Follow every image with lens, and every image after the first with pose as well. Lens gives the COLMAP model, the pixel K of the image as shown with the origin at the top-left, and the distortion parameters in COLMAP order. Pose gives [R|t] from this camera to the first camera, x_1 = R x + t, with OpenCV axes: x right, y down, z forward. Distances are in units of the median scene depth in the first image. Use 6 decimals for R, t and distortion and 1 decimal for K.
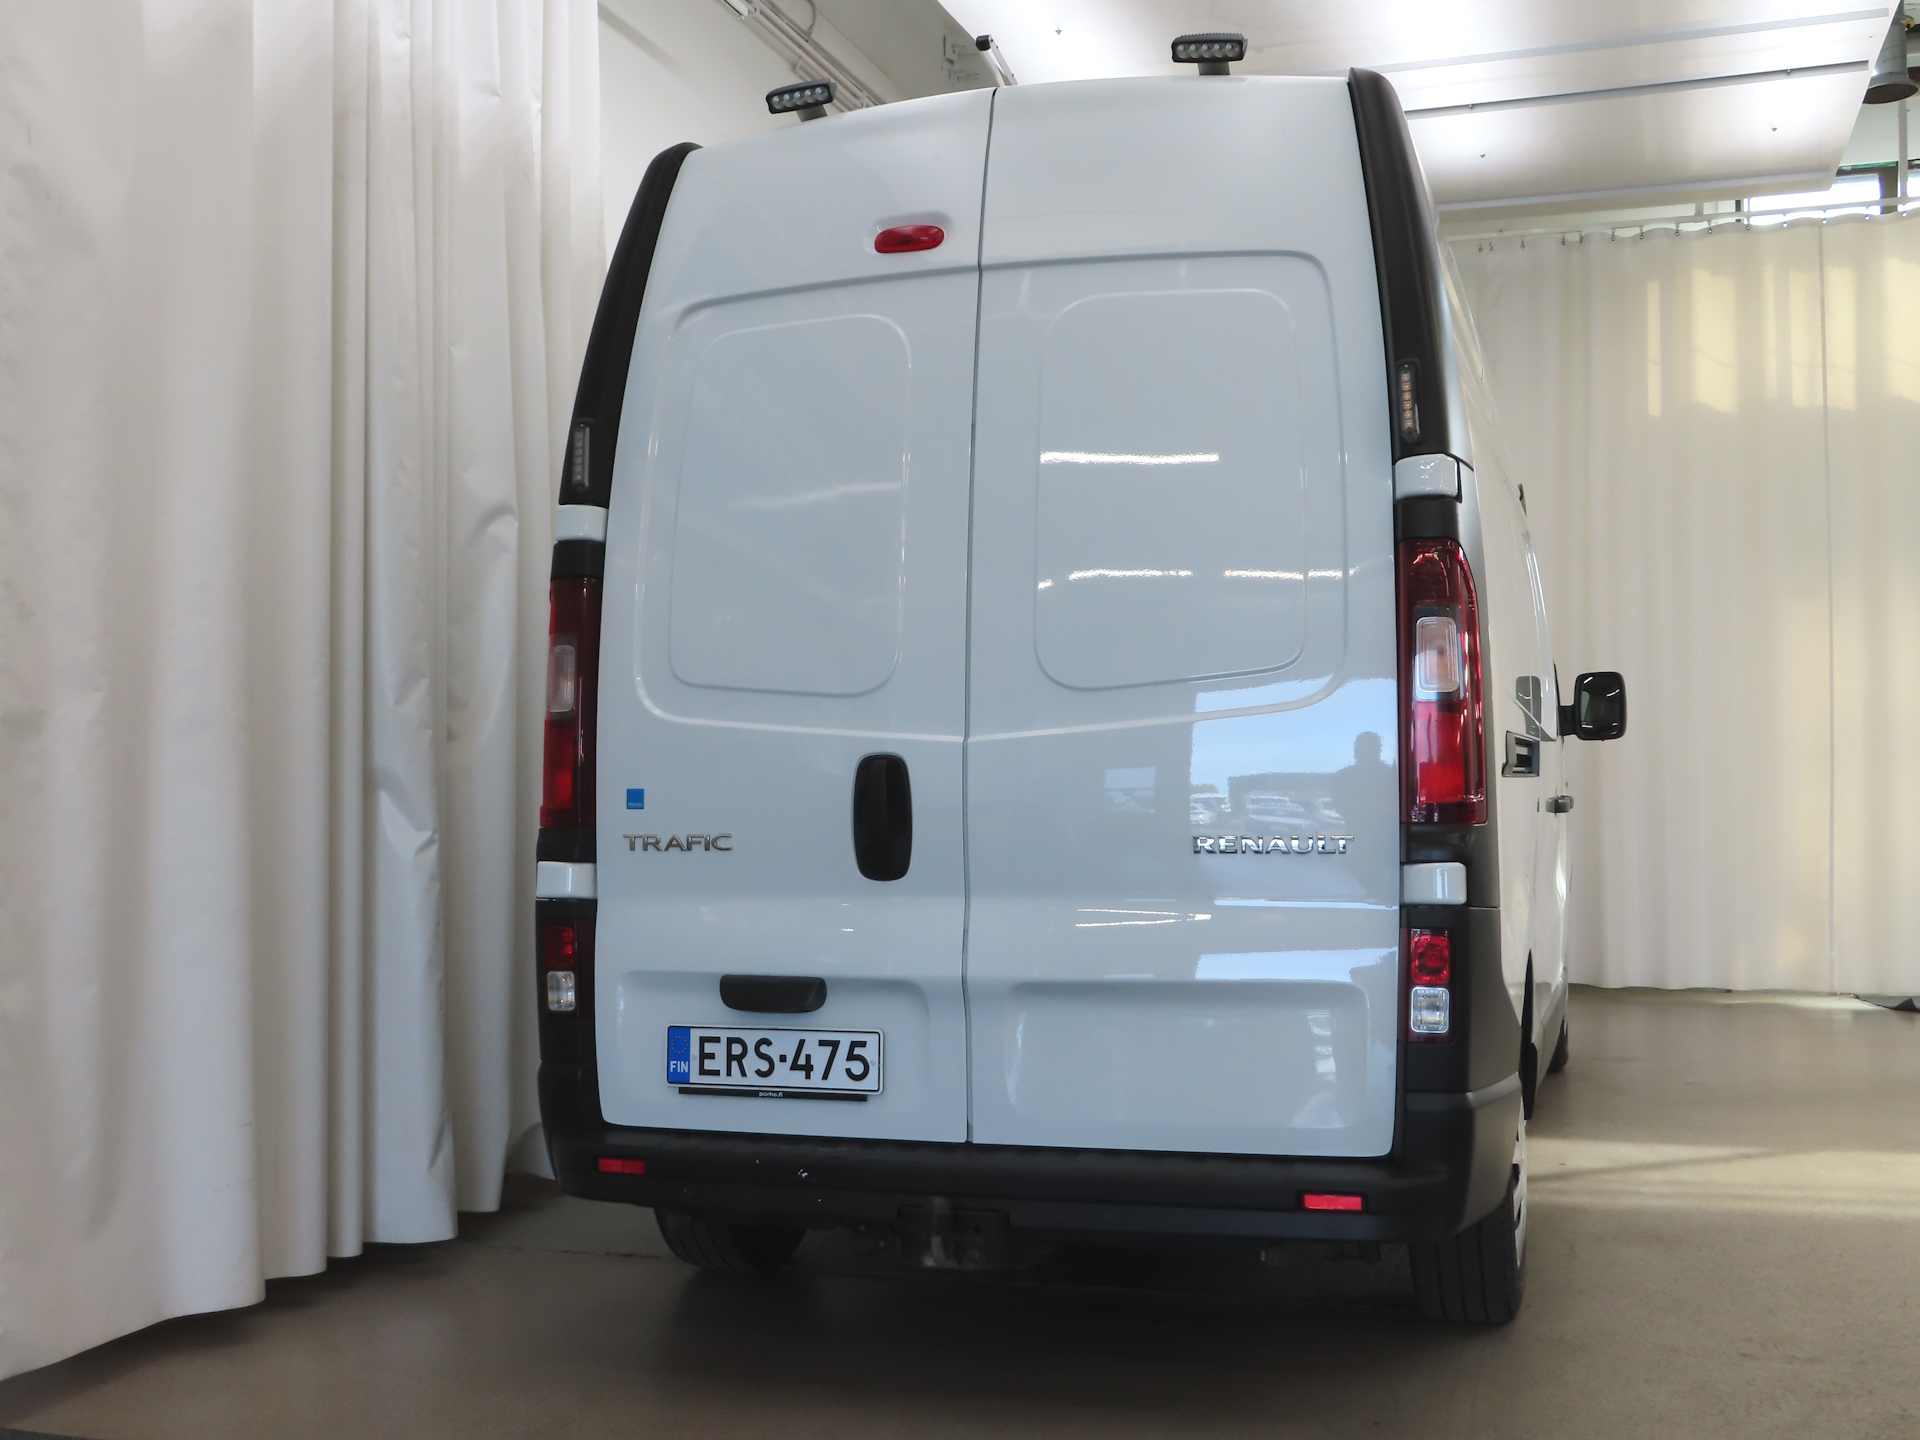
lens RADIAL K [[2093.8, 0, 960.0], [0, 2093.8, 720.0], [0, 0, 1]] dist [0.000794, 0.001384]
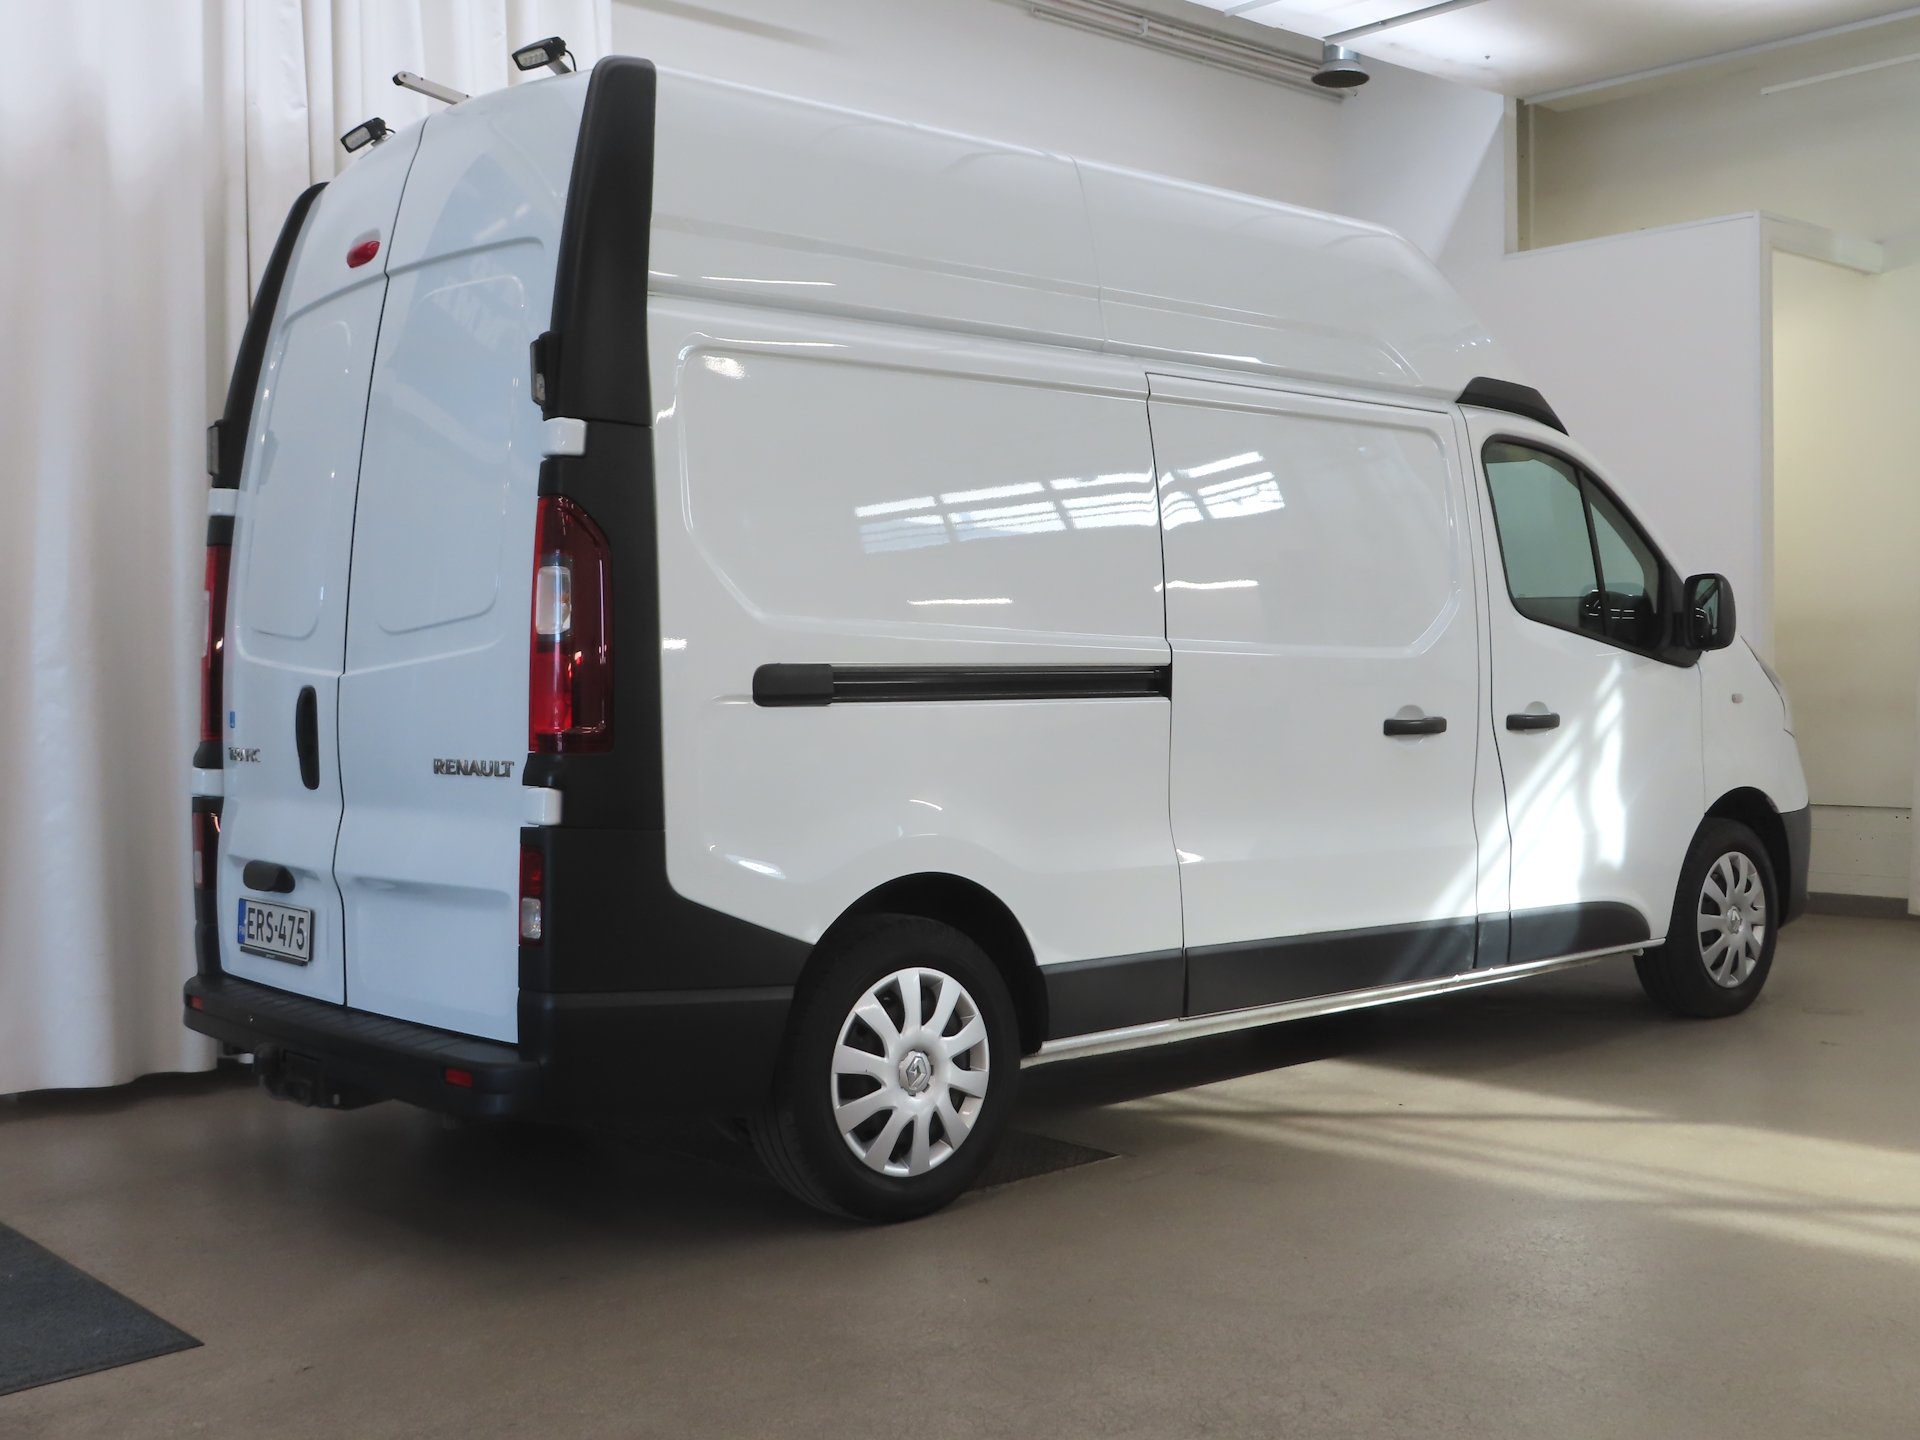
lens RADIAL K [[2093.8, 0, 960.0], [0, 2093.8, 720.0], [0, 0, 1]] dist [0.000794, 0.001384]
pose [[0.858700, 0.009044, -0.512399, 0.856496], [0.016174, 0.998868, 0.044736, -0.011676], [0.512224, -0.046702, 0.857581, 0.133461]]
